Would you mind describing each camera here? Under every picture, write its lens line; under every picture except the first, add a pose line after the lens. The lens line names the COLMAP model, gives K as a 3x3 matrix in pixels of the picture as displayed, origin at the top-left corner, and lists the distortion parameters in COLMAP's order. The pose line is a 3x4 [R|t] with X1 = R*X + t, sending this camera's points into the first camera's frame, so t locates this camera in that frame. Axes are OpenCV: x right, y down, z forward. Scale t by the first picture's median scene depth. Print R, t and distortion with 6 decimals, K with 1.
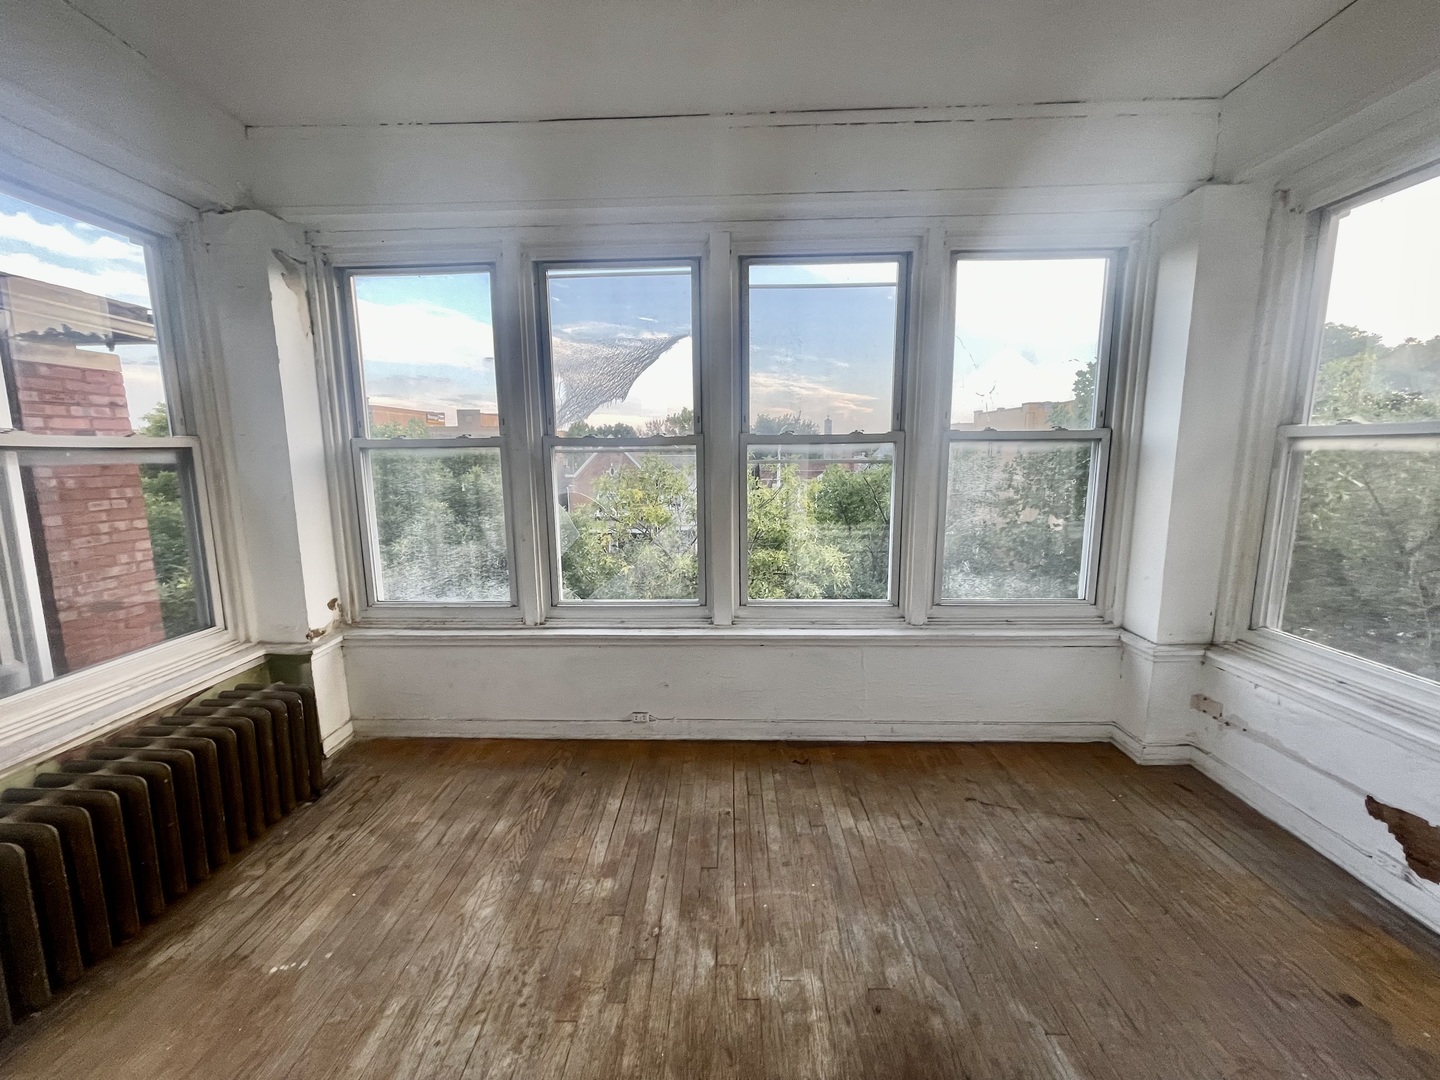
lens RADIAL K [[581.8, 0, 720.0], [0, 581.8, 540.0], [0, 0, 1]] dist [-0.002712, 0.000117]
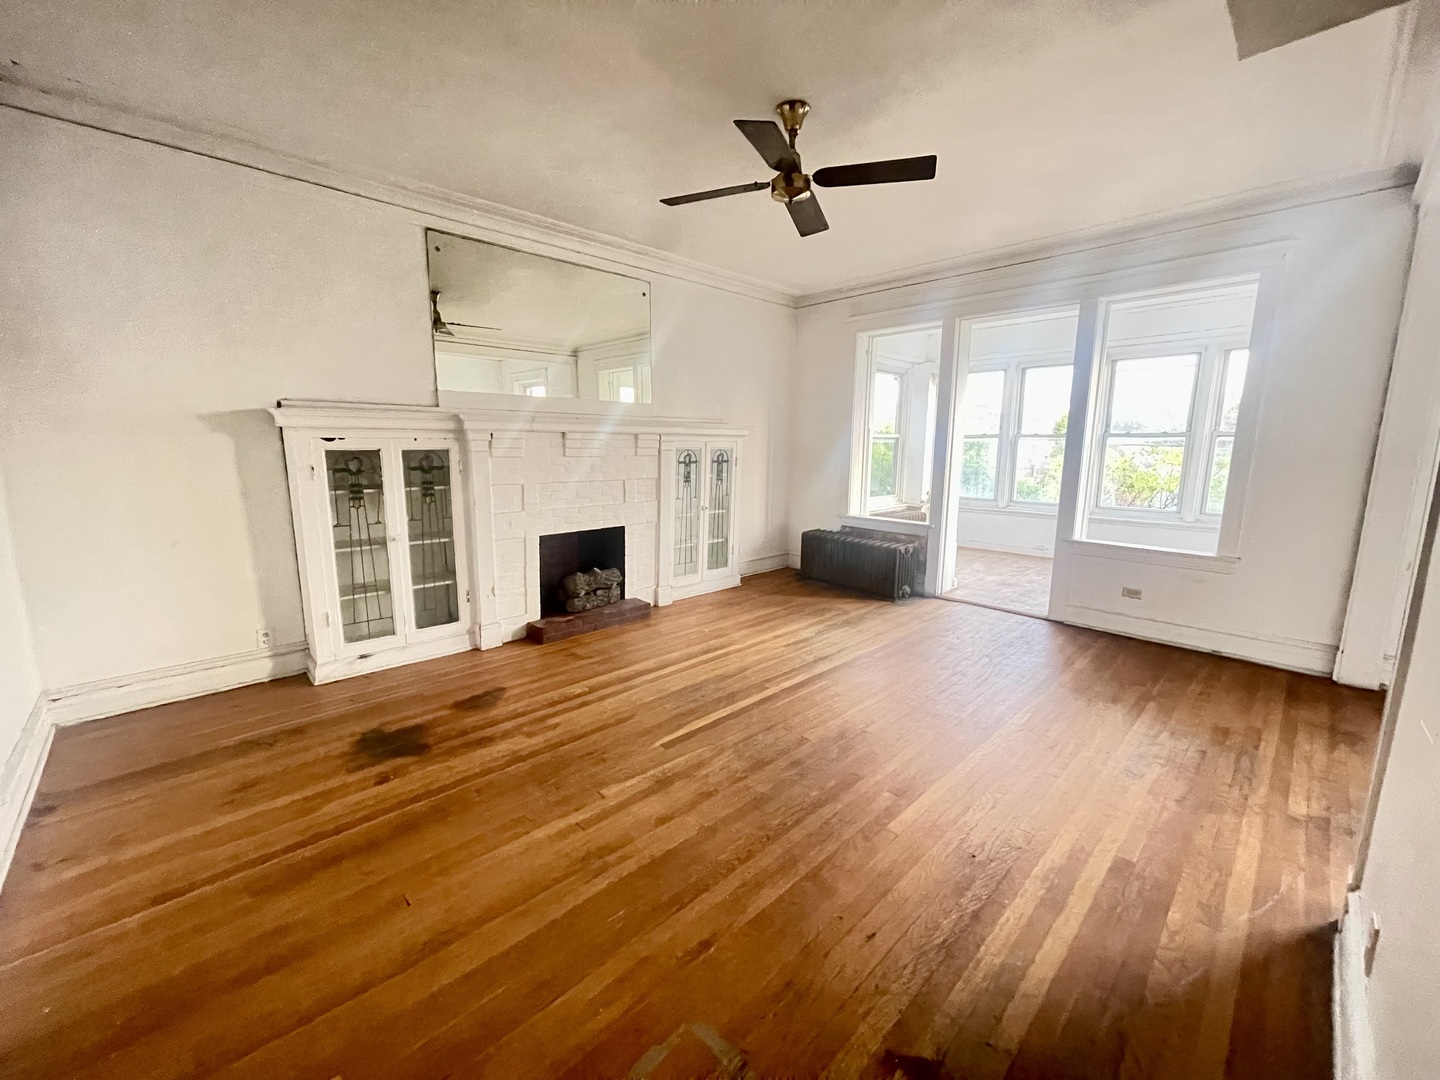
lens RADIAL K [[581.8, 0, 720.0], [0, 581.8, 540.0], [0, 0, 1]] dist [-0.002712, 0.000117]
pose [[0.708904, 0.125550, -0.694040, 0.648727], [-0.113027, 0.991534, 0.063918, 0.285815], [0.696189, 0.033134, 0.717093, -1.841780]]
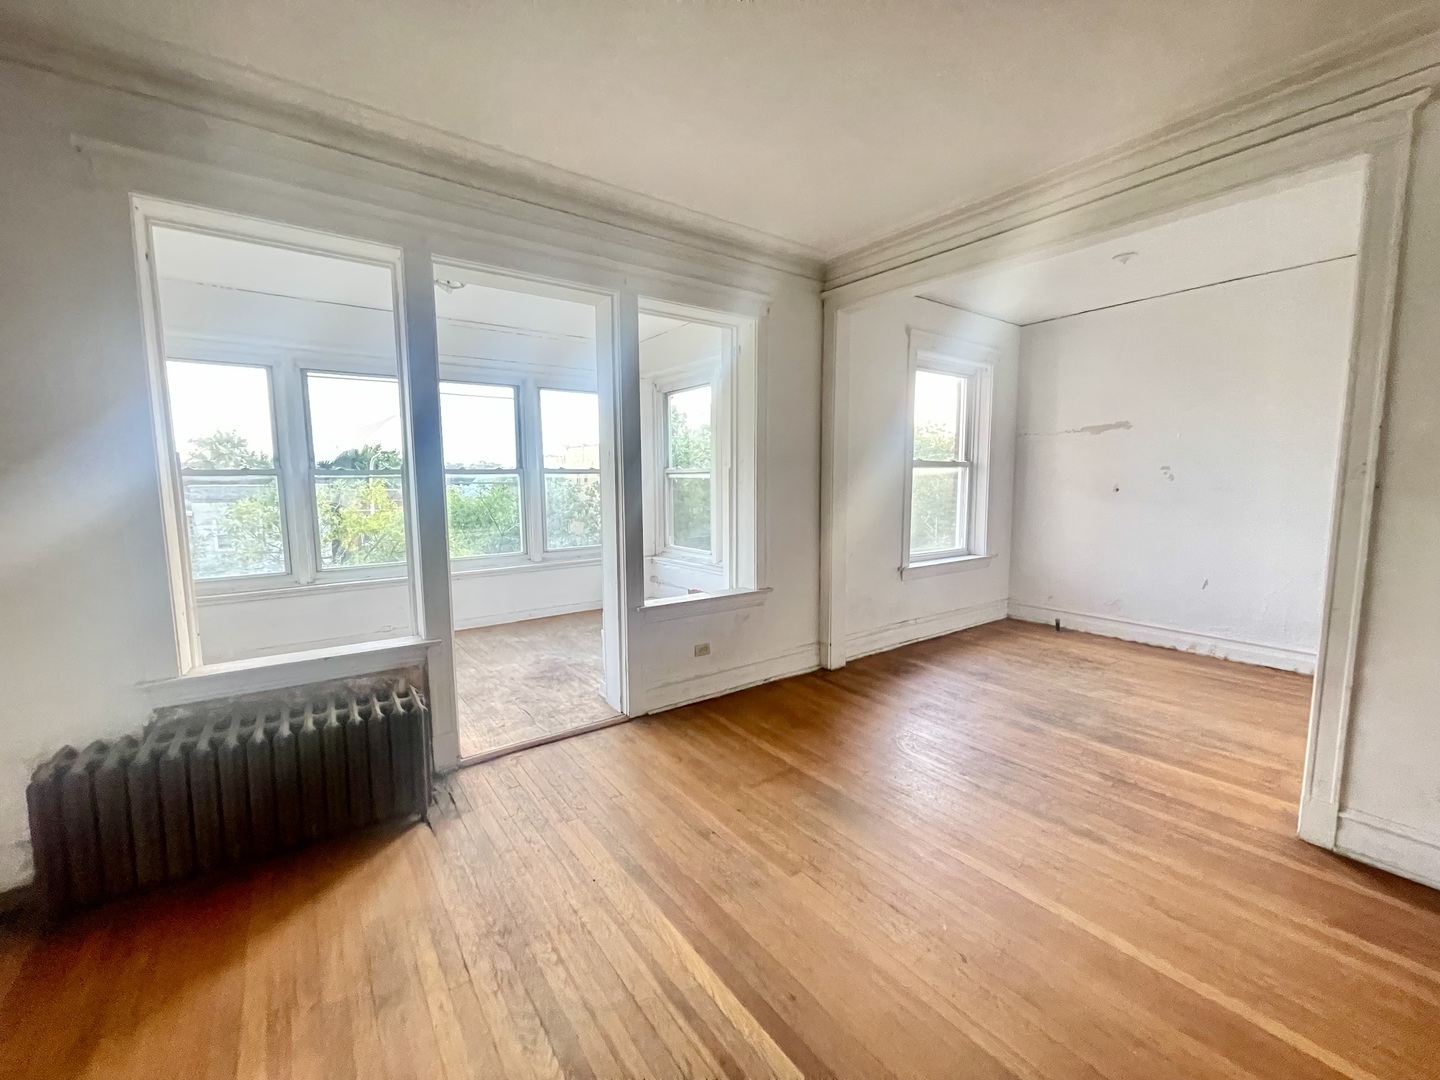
lens RADIAL K [[581.8, 0, 720.0], [0, 581.8, 540.0], [0, 0, 1]] dist [-0.002712, 0.000117]
pose [[0.788324, -0.063466, 0.611979, -0.423740], [0.093164, 0.995510, -0.016769, 0.171038], [-0.608167, 0.070234, 0.790696, -1.070878]]
